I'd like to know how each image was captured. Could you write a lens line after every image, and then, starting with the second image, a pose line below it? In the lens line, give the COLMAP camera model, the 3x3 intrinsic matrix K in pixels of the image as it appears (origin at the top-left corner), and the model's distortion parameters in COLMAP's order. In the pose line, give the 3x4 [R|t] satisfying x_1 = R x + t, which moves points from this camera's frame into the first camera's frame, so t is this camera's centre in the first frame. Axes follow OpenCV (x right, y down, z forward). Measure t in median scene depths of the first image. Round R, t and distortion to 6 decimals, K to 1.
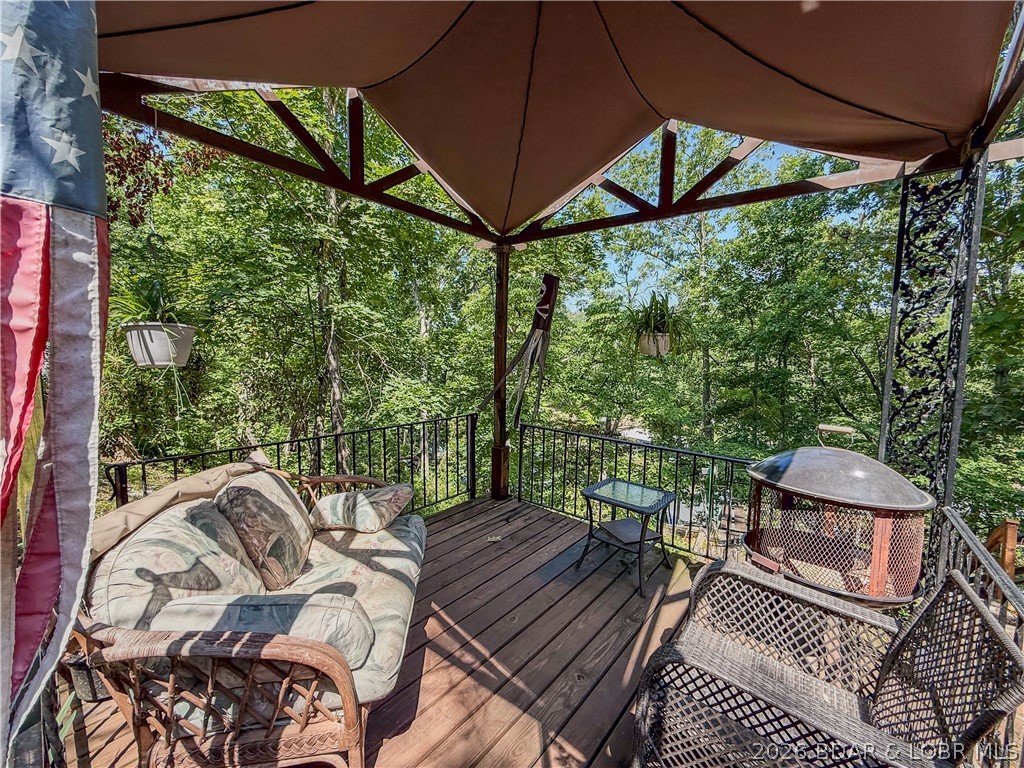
lens RADIAL K [[411.6, 0, 510.9], [0, 411.6, 385.7], [0, 0, 1]] dist [0.000217, -0.000384]
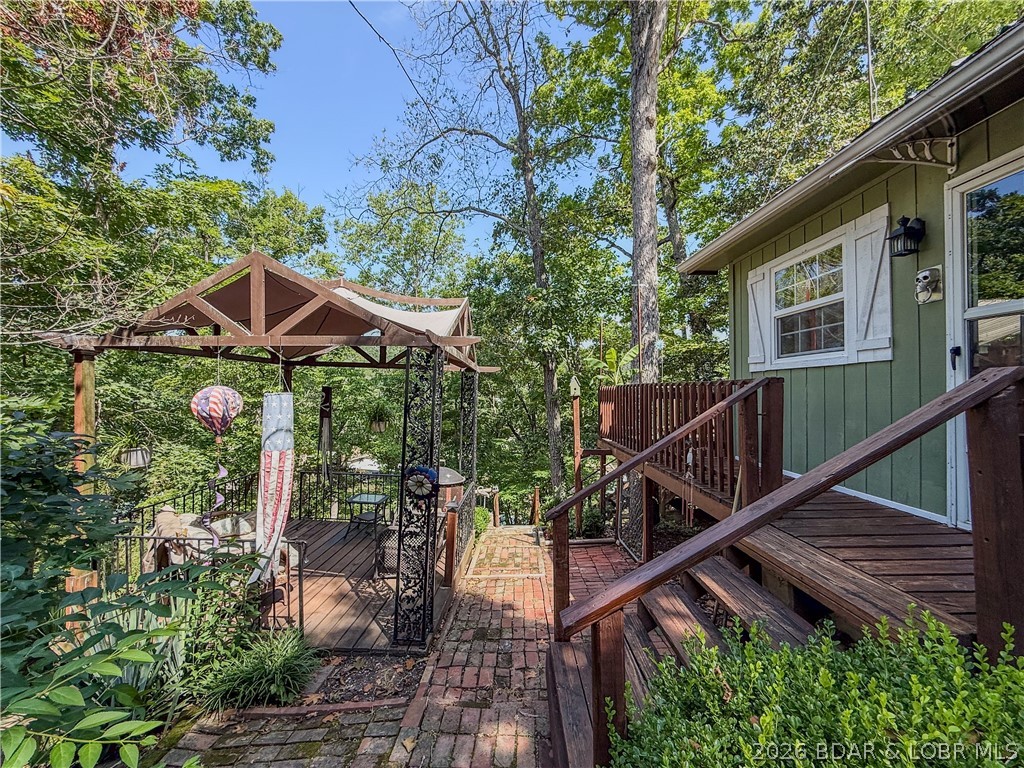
lens RADIAL K [[411.6, 0, 510.9], [0, 411.6, 385.7], [0, 0, 1]] dist [0.000217, -0.000384]
pose [[0.802751, 0.000870, 0.596314, -0.369794], [0.040654, 0.997592, -0.056184, -0.163667], [-0.594927, 0.069344, 0.800783, -1.113990]]
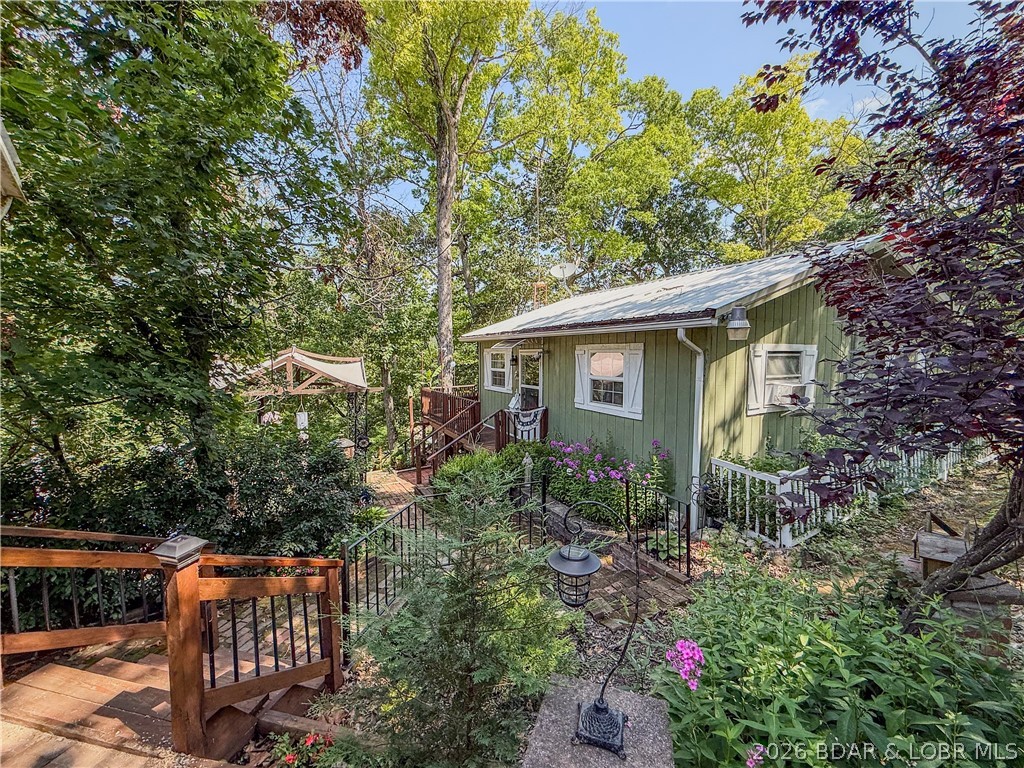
lens RADIAL K [[411.6, 0, 510.9], [0, 411.6, 385.7], [0, 0, 1]] dist [0.000217, -0.000384]
pose [[0.453602, -0.072820, 0.888224, -3.416970], [0.055483, 0.997030, 0.053406, -0.750128], [-0.889475, 0.025056, 0.456296, -3.441687]]
